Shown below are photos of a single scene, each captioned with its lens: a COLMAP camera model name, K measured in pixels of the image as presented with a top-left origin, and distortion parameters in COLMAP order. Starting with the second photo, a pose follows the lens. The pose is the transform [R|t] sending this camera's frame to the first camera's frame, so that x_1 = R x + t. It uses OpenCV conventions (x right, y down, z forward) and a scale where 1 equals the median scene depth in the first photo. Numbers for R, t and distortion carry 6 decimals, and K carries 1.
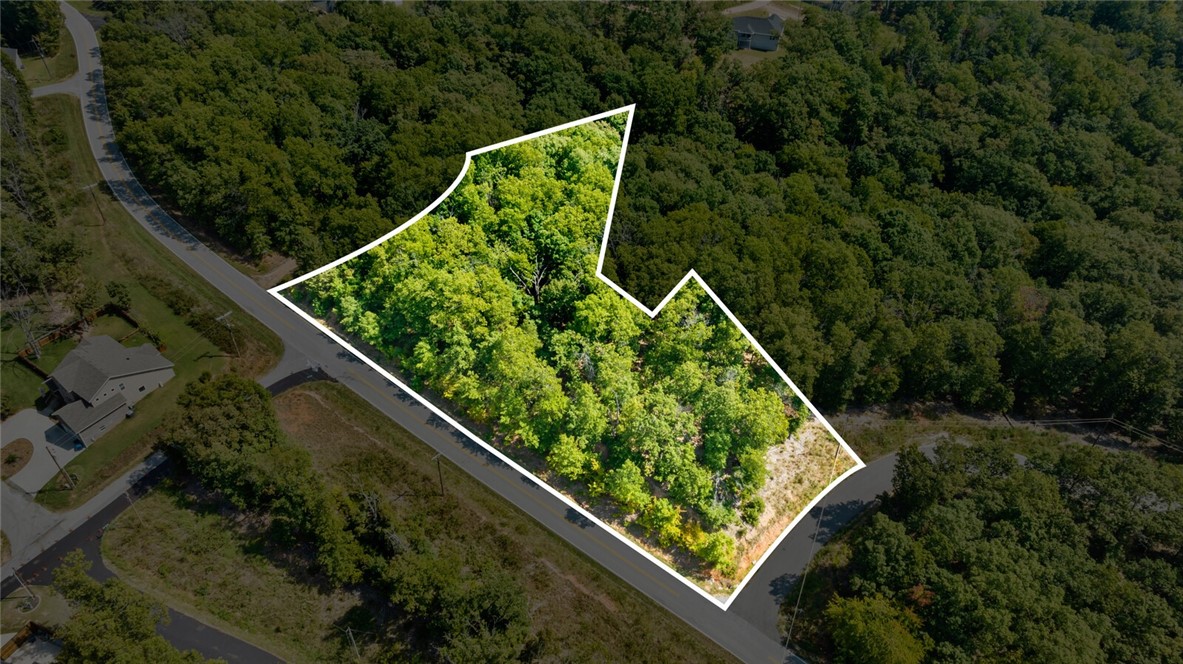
lens RADIAL K [[837.0, 0, 590.5], [0, 837.0, 332.5], [0, 0, 1]] dist [-0.025989, 0.003779]
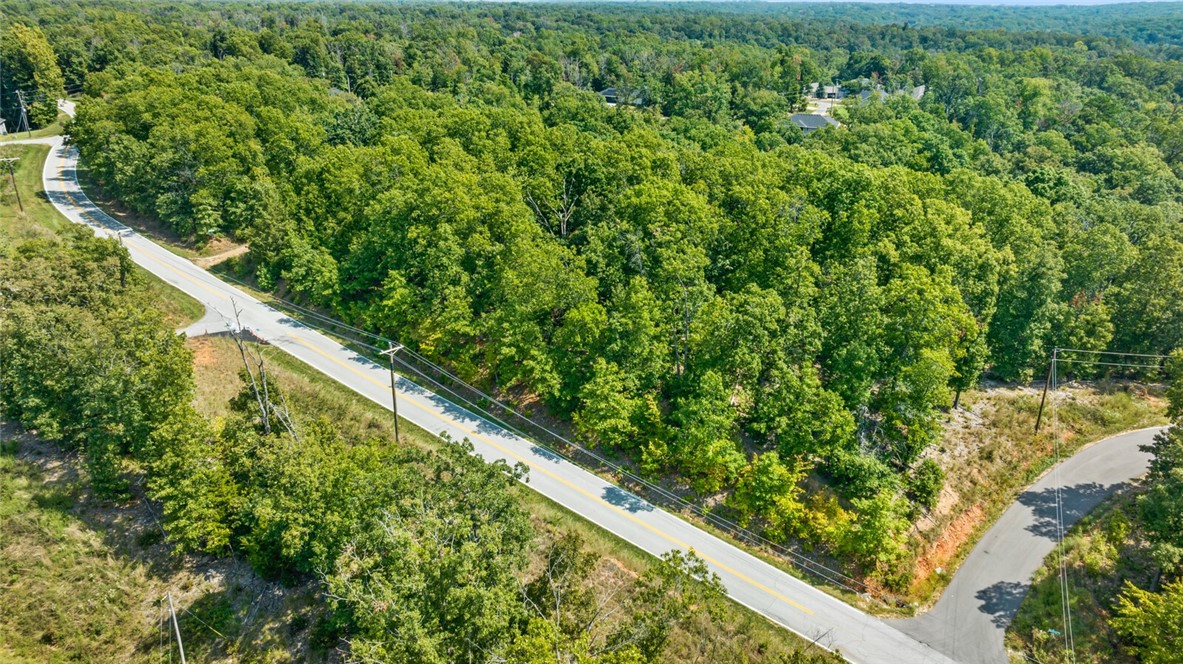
lens RADIAL K [[837.0, 0, 592.5], [0, 837.0, 331.7], [0, 0, 1]] dist [-0.025989, 0.003779]
pose [[0.999507, 0.006656, -0.030686, -0.019509], [-0.015968, 0.949222, -0.314201, 0.294889], [0.027037, 0.314536, 0.948861, 0.402080]]
